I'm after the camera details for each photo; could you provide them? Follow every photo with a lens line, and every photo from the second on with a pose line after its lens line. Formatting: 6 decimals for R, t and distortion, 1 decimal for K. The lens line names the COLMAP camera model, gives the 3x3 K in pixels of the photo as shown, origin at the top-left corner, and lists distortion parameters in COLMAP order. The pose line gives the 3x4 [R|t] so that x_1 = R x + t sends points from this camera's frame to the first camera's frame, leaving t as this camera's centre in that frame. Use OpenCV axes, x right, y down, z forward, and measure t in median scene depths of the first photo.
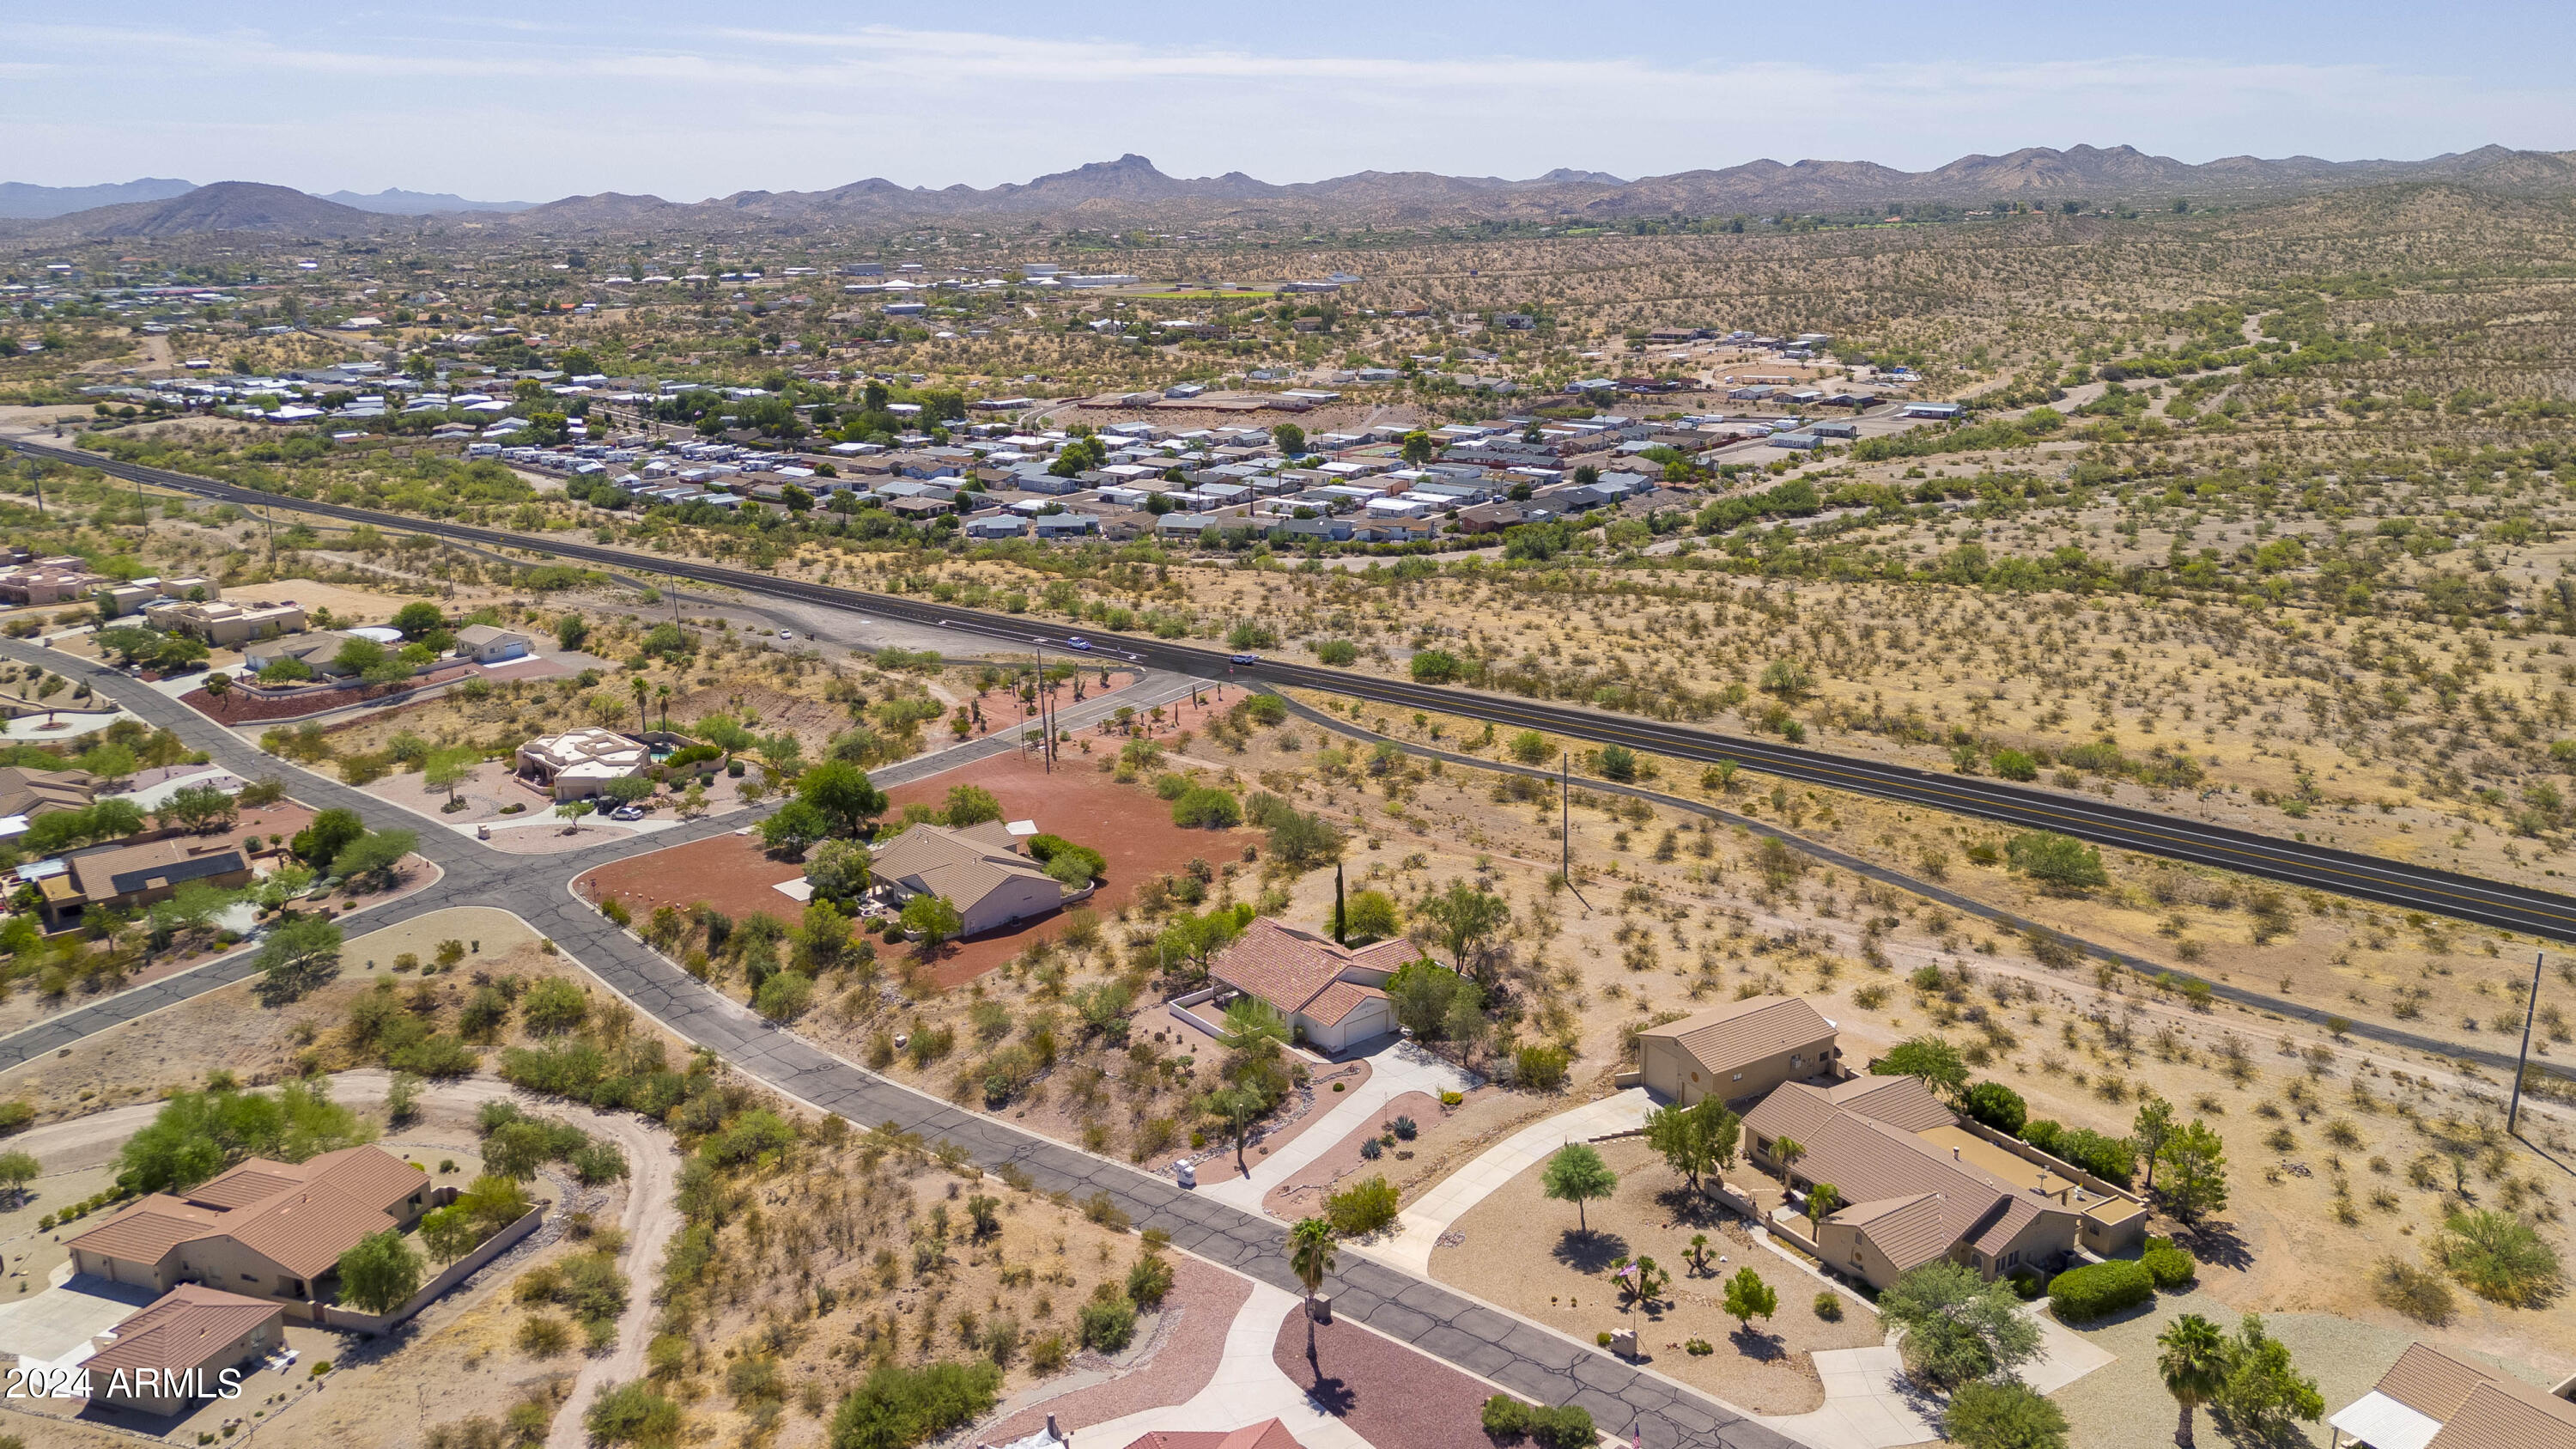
lens RADIAL K [[1930.8, 0, 1282.0], [0, 1930.8, 730.0], [0, 0, 1]] dist [0.052402, -0.005952]
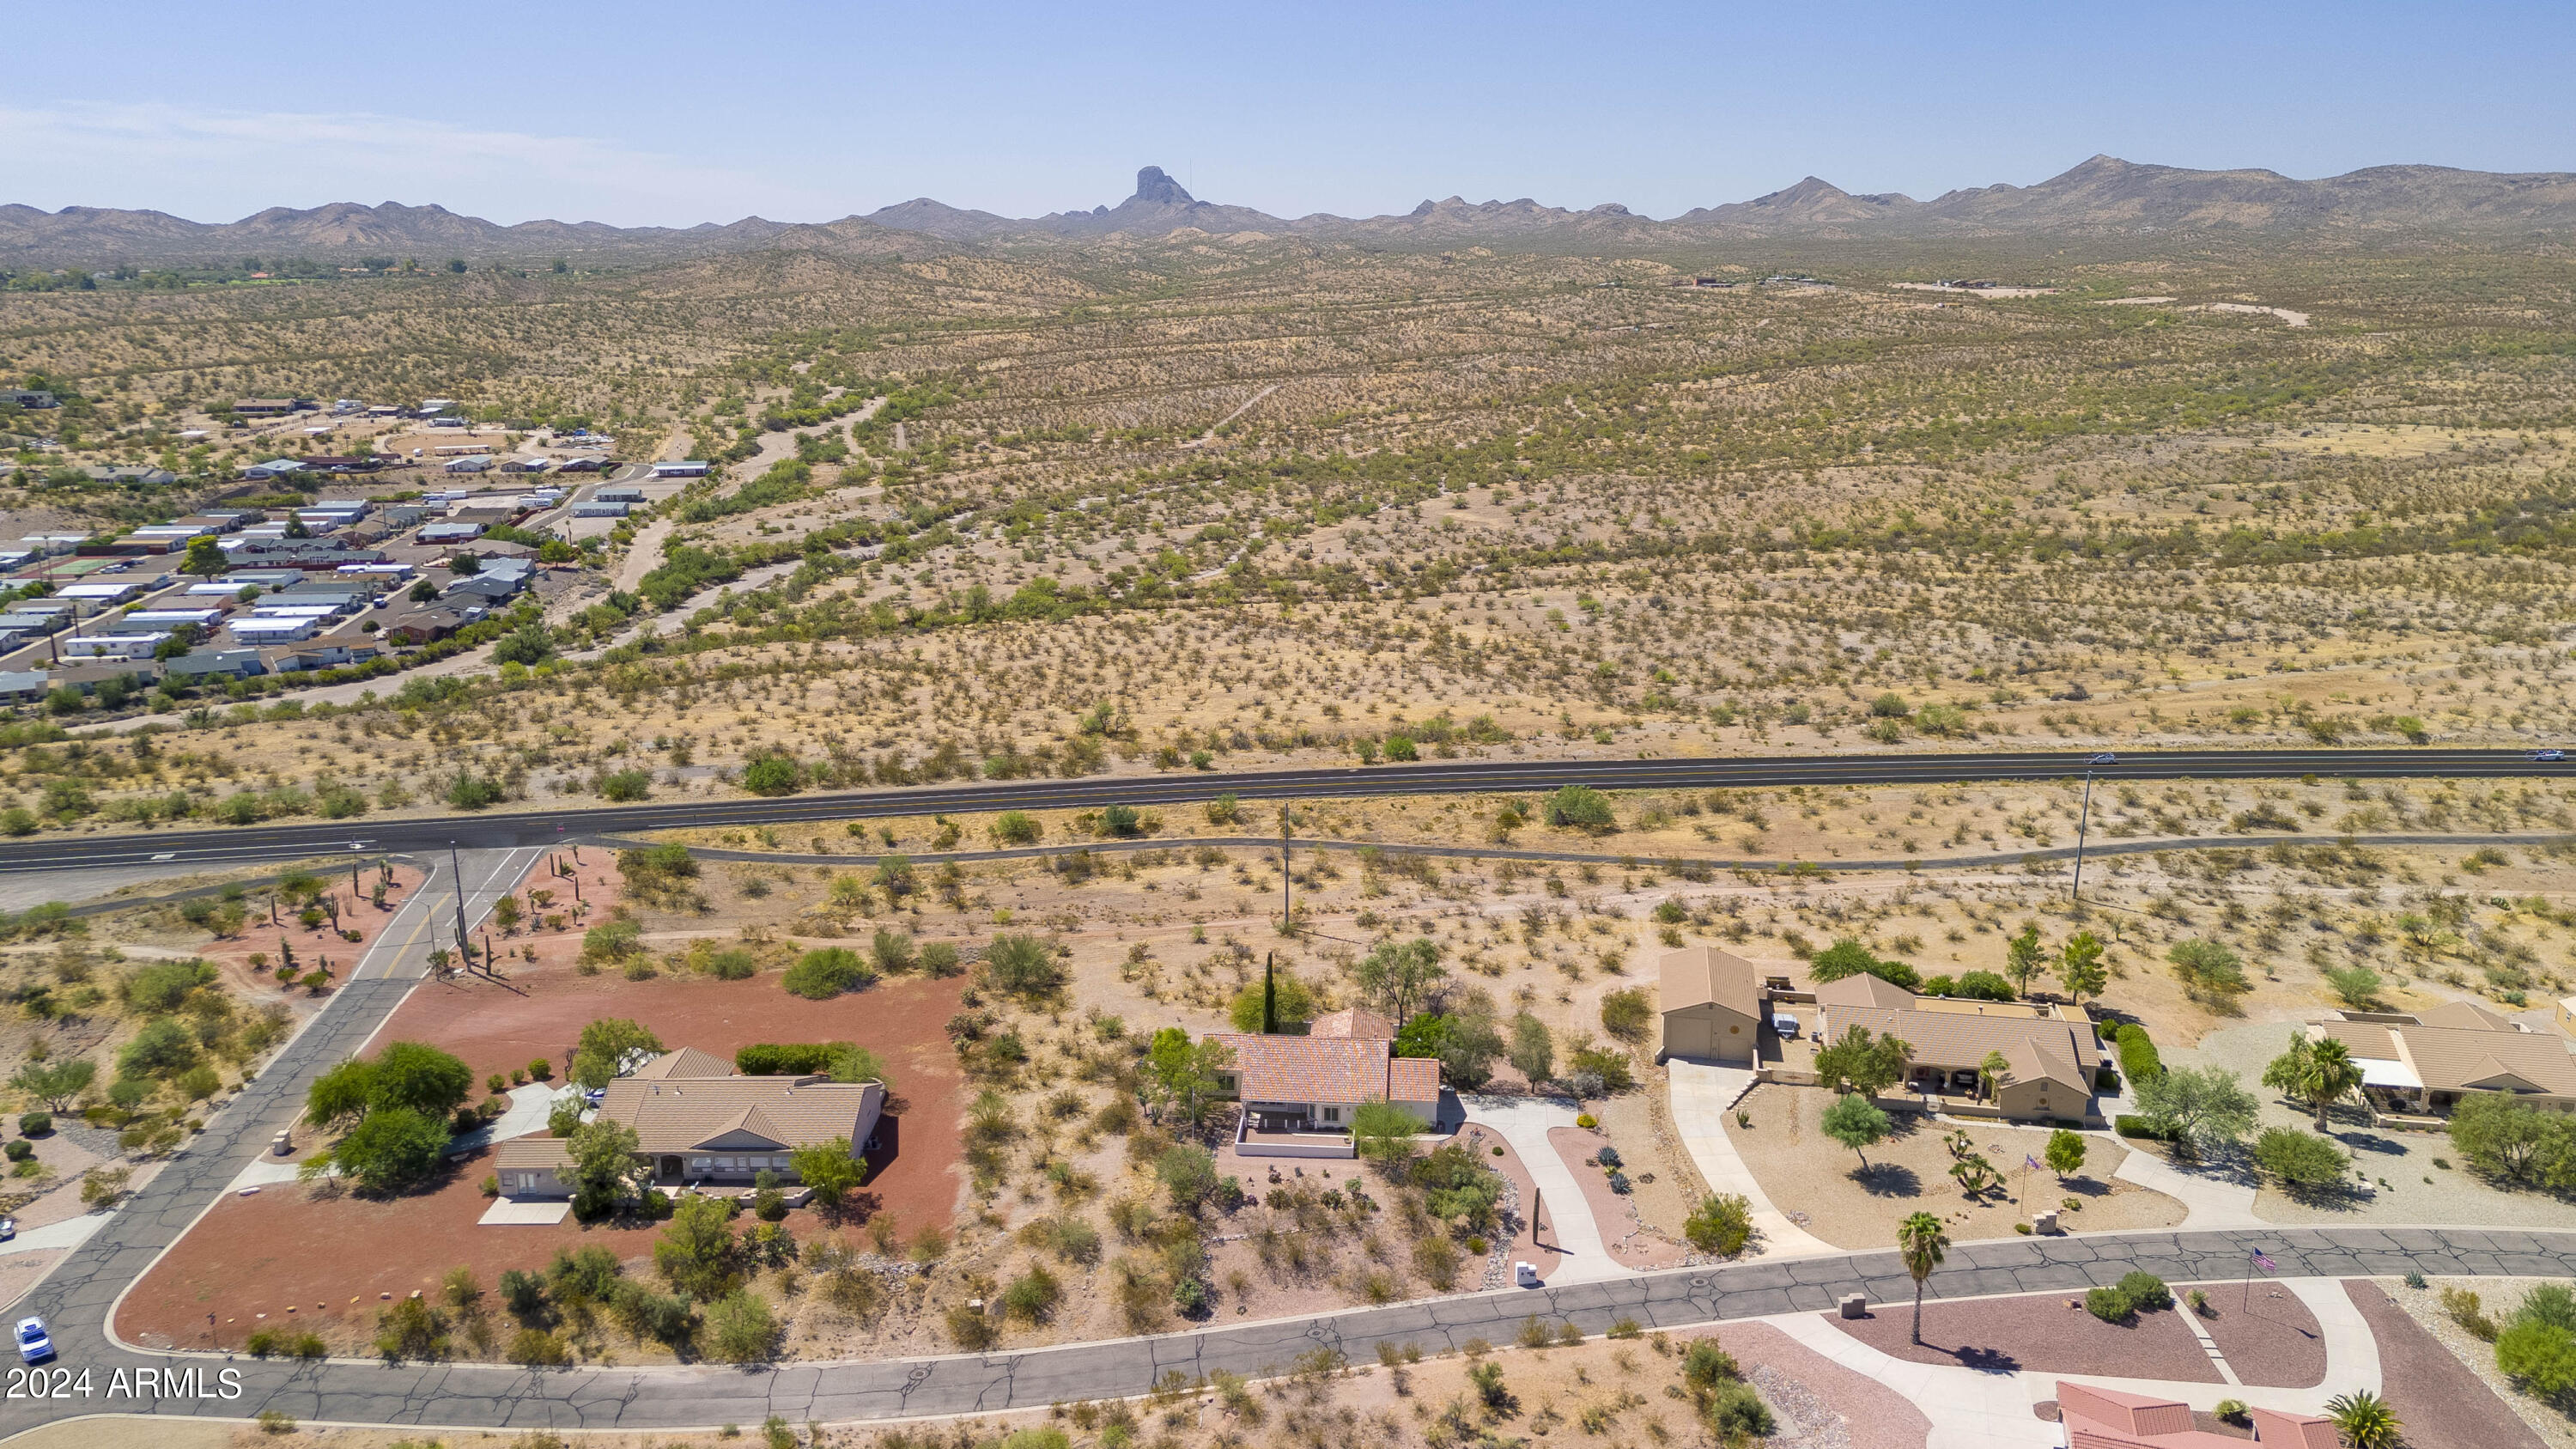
lens RADIAL K [[1930.8, 0, 1297.2], [0, 1930.8, 719.9], [0, 0, 1]] dist [0.052402, -0.005952]
pose [[0.673967, -0.171557, 0.718565, -0.486471], [0.194910, 0.979492, 0.051040, -0.069551], [-0.712585, 0.105656, 0.693584, 0.245898]]
